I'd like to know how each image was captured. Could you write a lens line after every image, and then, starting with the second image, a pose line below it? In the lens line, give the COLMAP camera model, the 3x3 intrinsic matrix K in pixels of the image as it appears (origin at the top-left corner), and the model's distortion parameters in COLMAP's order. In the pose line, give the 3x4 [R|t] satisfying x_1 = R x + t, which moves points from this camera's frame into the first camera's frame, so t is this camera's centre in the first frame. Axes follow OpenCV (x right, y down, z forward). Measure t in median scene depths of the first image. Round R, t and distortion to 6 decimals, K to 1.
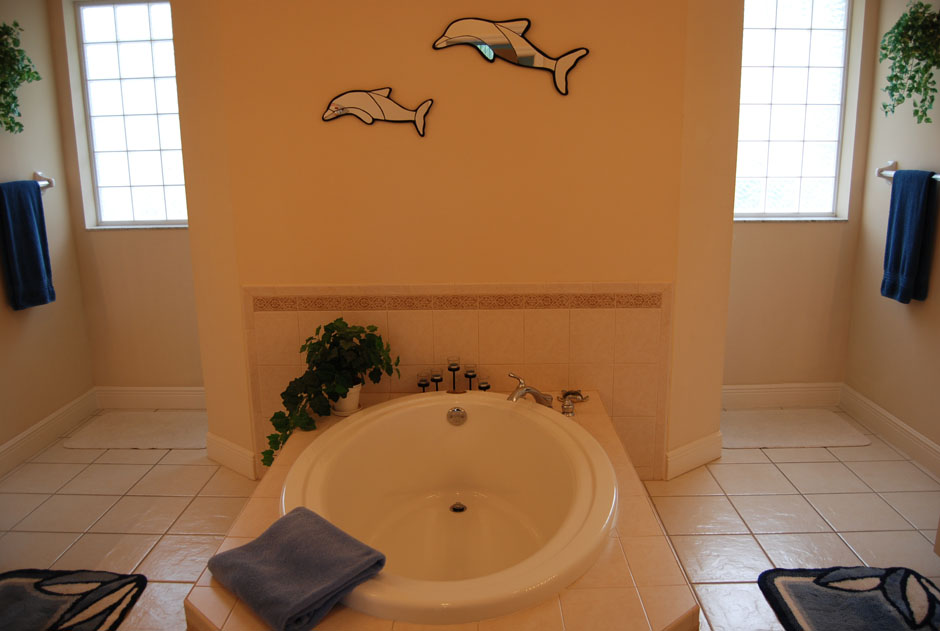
lens RADIAL K [[742.9, 0, 472.2], [0, 742.9, 316.8], [0, 0, 1]] dist [-0.090940, 0.037341]
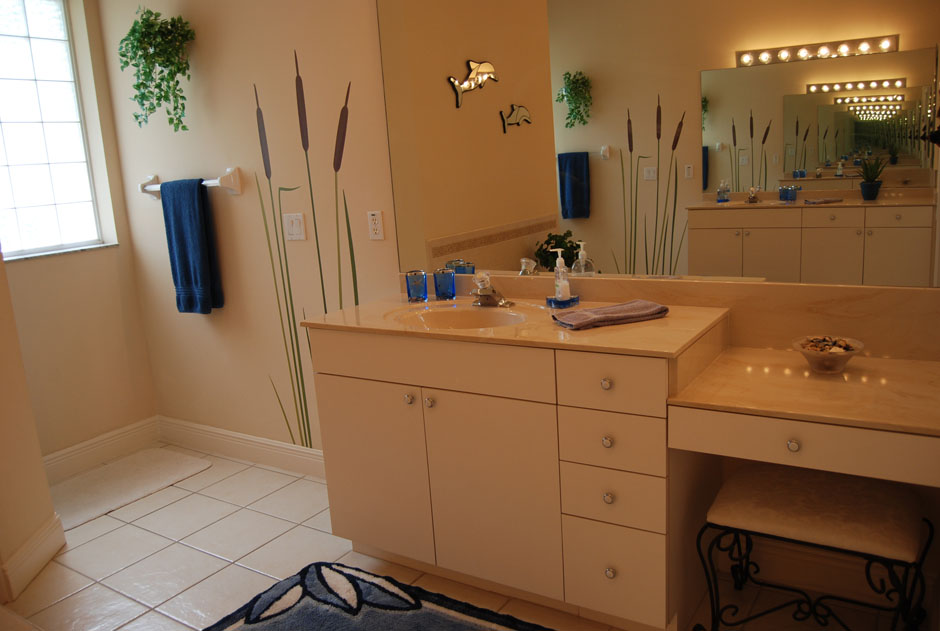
lens RADIAL K [[742.9, 0, 469.0], [0, 742.9, 320.3], [0, 0, 1]] dist [-0.090940, 0.037341]
pose [[0.536686, -0.195088, 0.820919, -0.029714], [0.249327, 0.966127, 0.066596, 0.012461], [-0.806104, 0.168936, 0.567148, 0.157741]]
